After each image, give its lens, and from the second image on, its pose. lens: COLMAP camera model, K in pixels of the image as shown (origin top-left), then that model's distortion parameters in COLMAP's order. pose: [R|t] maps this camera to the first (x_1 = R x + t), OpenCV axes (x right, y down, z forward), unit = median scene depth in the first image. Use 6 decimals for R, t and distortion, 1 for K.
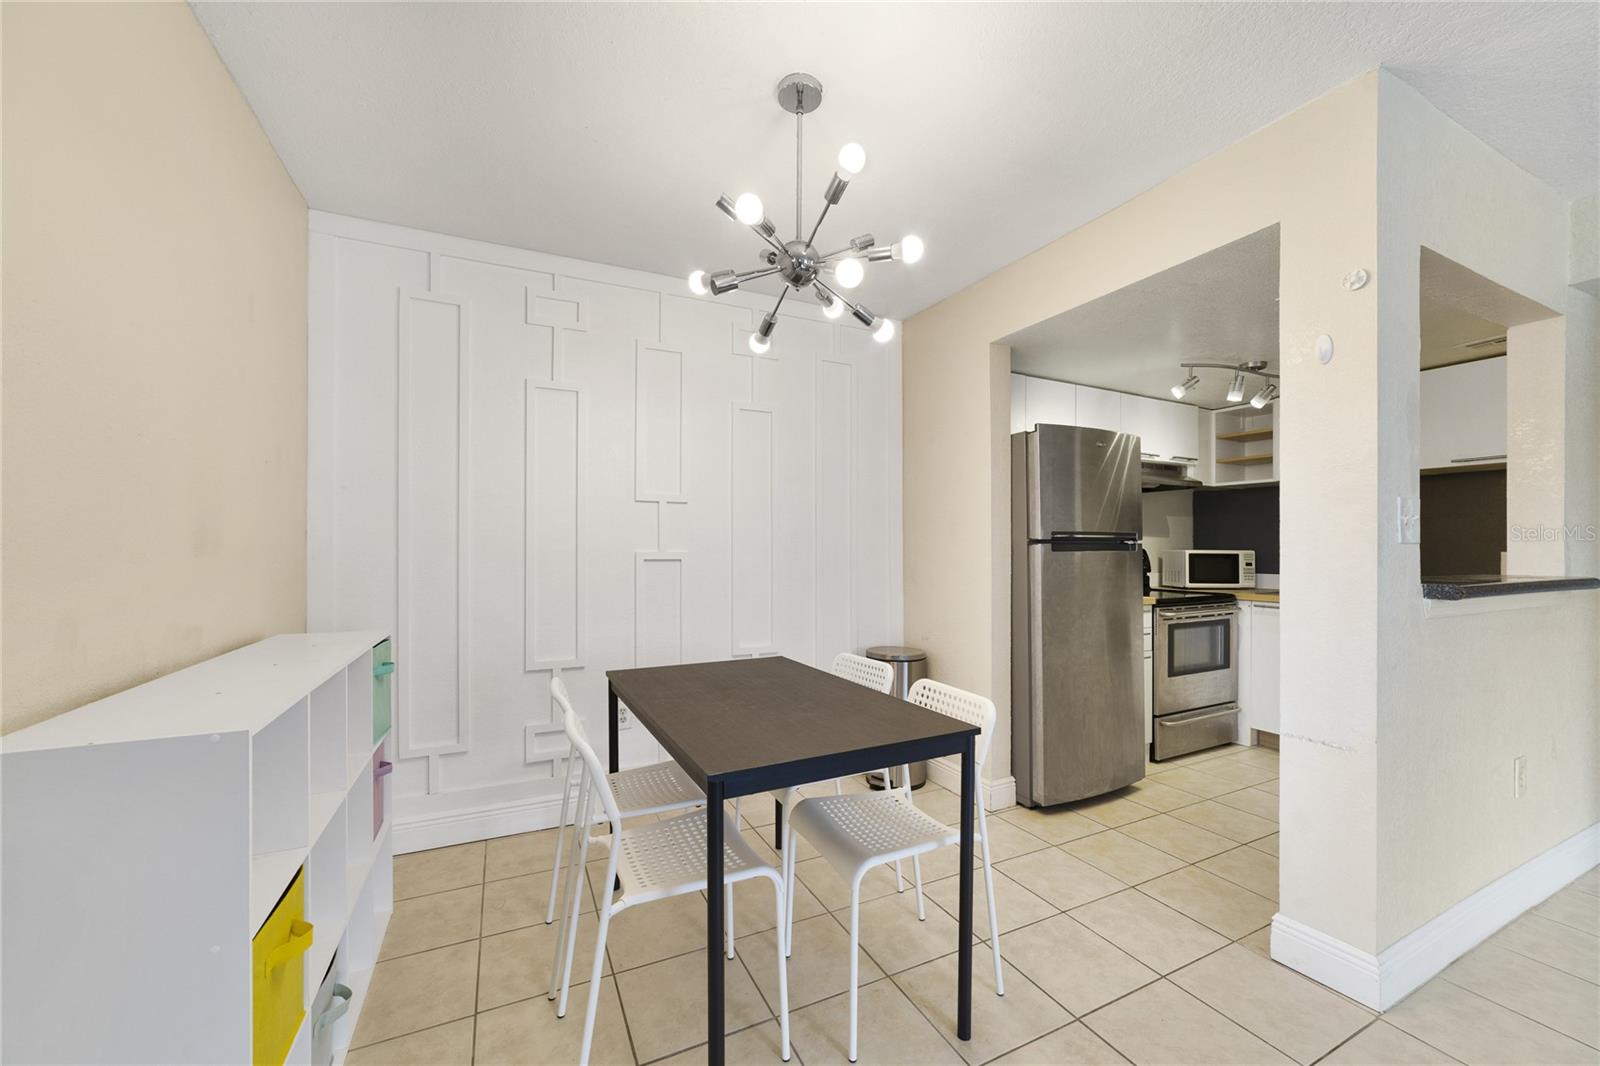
lens RADIAL K [[614.9, 0, 801.2], [0, 614.9, 542.2], [0, 0, 1]] dist [-0.024347, 0.008505]
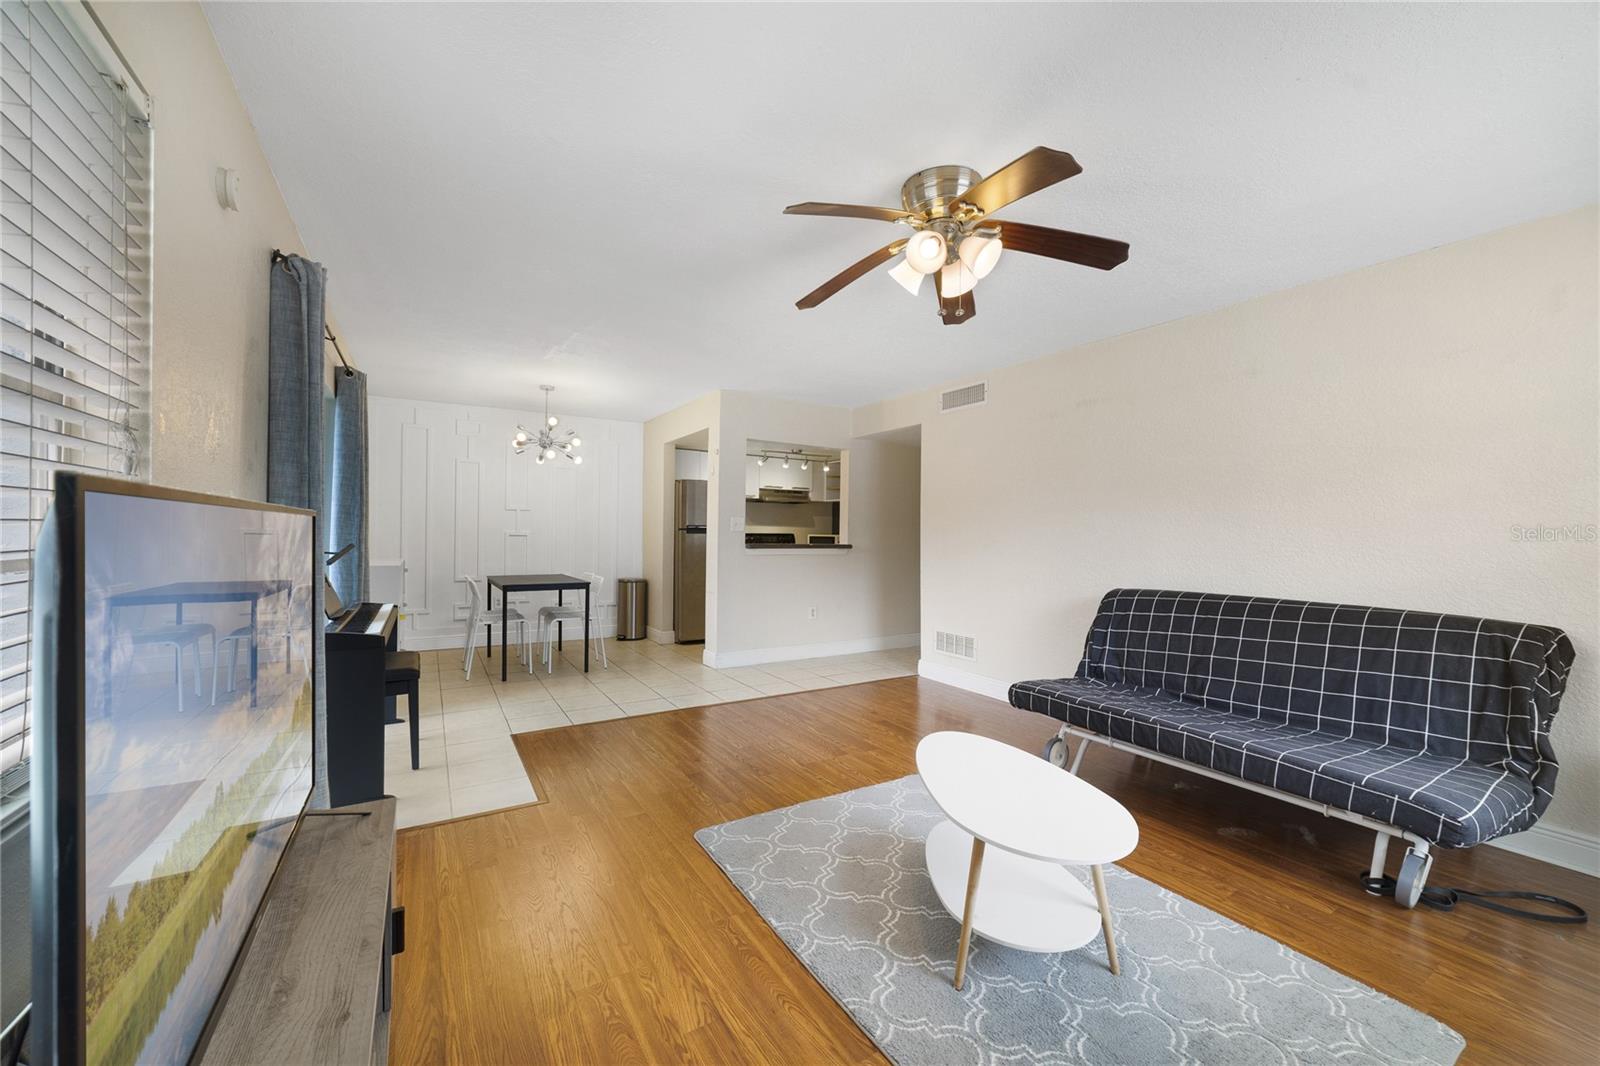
lens RADIAL K [[613.3, 0, 803.3], [0, 613.3, 538.7], [0, 0, 1]] dist [-0.024401, 0.008997]
pose [[0.994401, 0.009672, 0.105226, 0.587269], [-0.011645, 0.999768, 0.018146, -0.012885], [-0.105026, -0.019270, 0.994283, -1.357393]]
